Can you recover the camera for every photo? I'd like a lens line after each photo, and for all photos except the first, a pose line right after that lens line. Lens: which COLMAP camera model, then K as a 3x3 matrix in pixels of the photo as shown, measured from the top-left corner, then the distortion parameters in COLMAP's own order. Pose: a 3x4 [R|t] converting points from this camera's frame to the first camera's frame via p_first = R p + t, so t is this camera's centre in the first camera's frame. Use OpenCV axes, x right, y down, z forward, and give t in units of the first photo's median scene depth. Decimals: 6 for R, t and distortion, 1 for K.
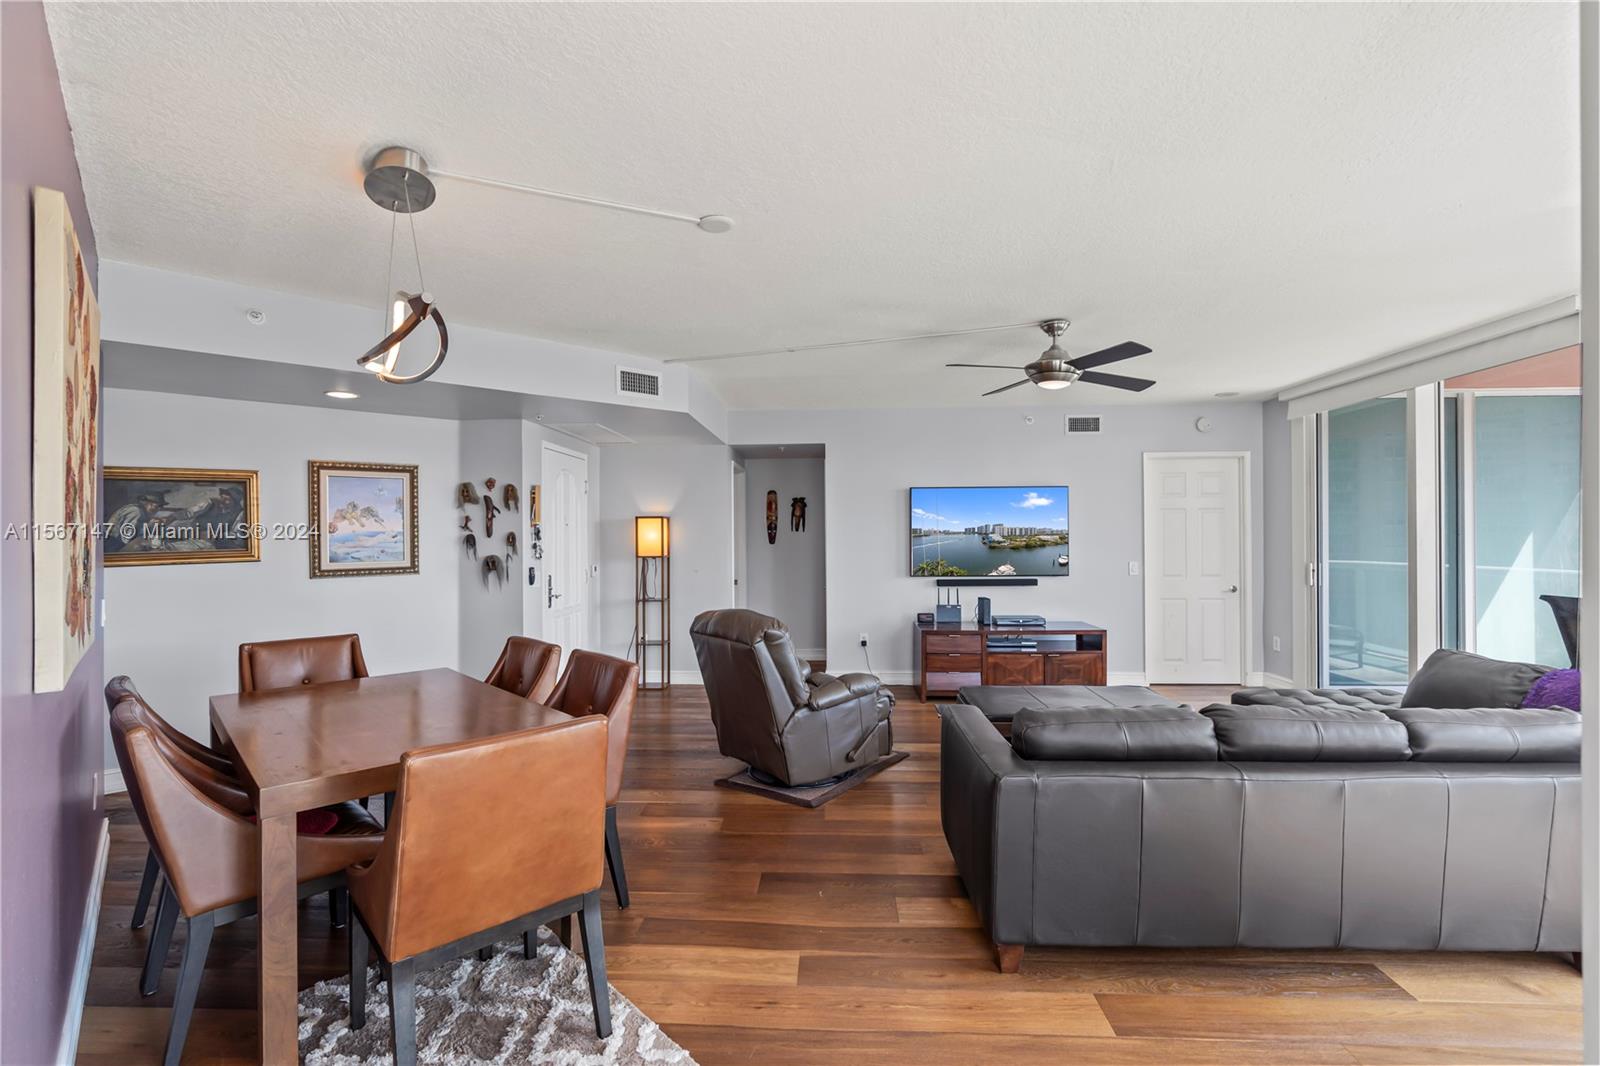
lens RADIAL K [[711.9, 0, 797.8], [0, 711.9, 529.2], [0, 0, 1]] dist [-0.004343, 0.001772]
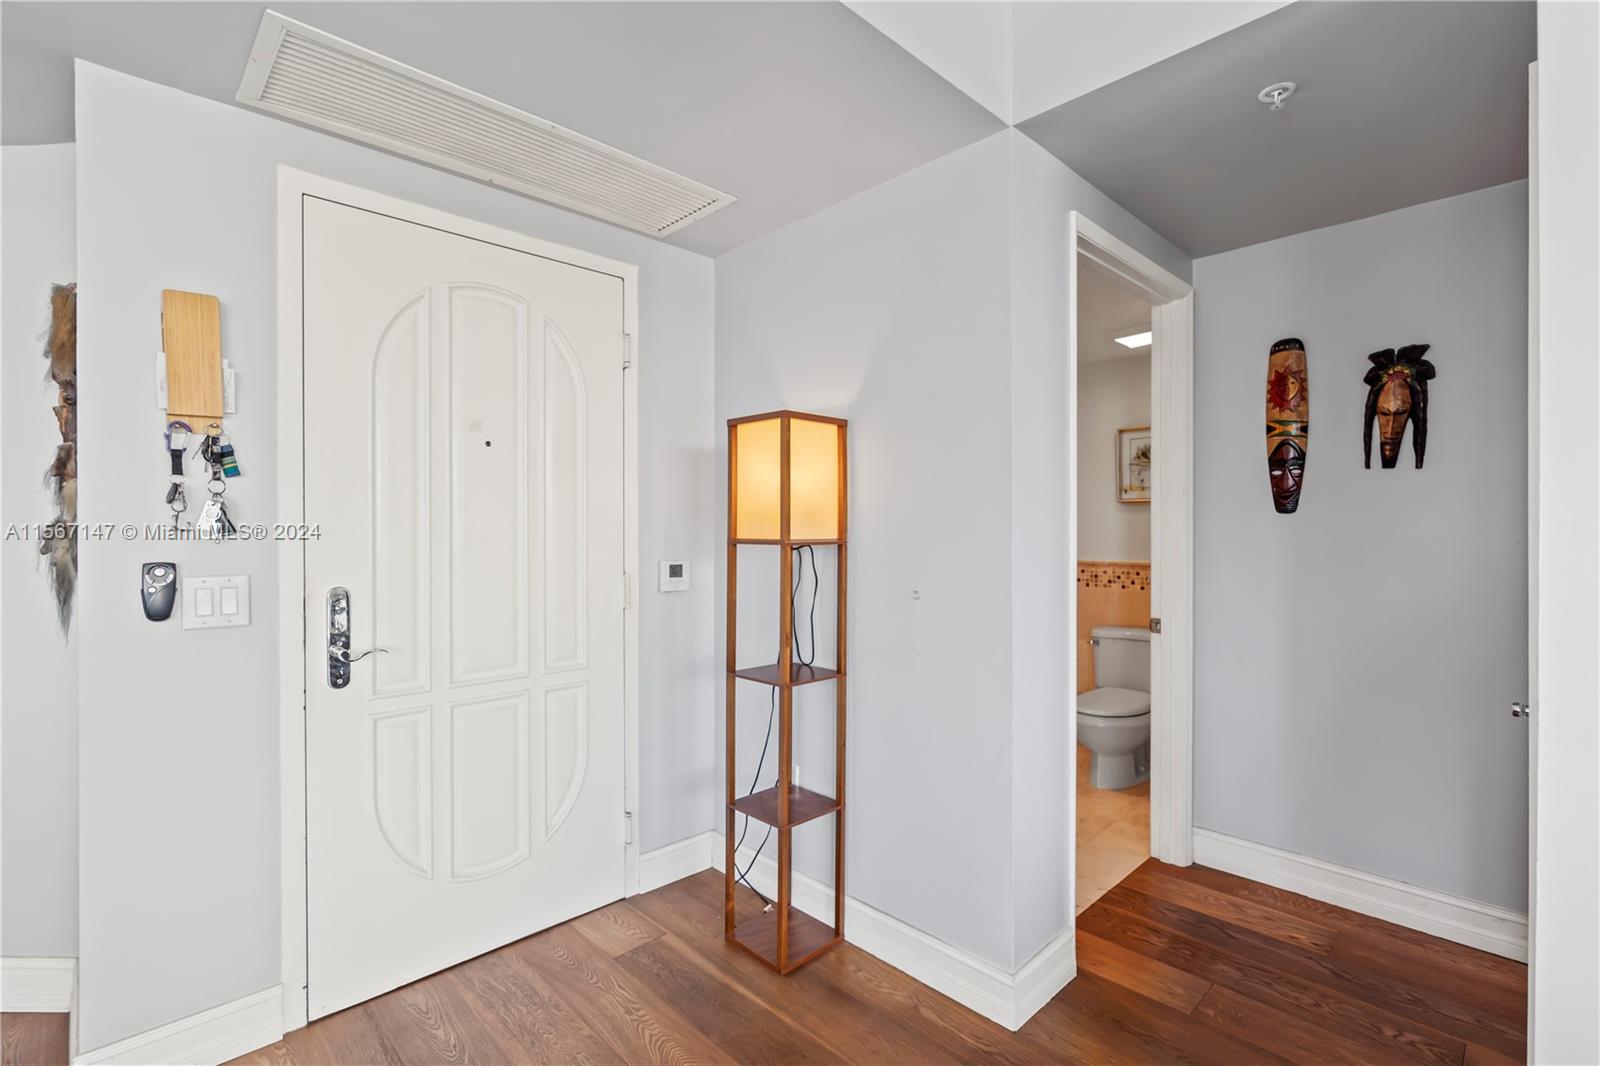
lens RADIAL K [[711.9, 0, 816.1], [0, 711.9, 503.7], [0, 0, 1]] dist [-0.004343, 0.001772]
pose [[0.727029, 0.008579, -0.686553, 0.026720], [-0.007457, 0.999962, 0.004599, 0.016606], [0.686566, 0.001776, 0.727065, 0.639983]]
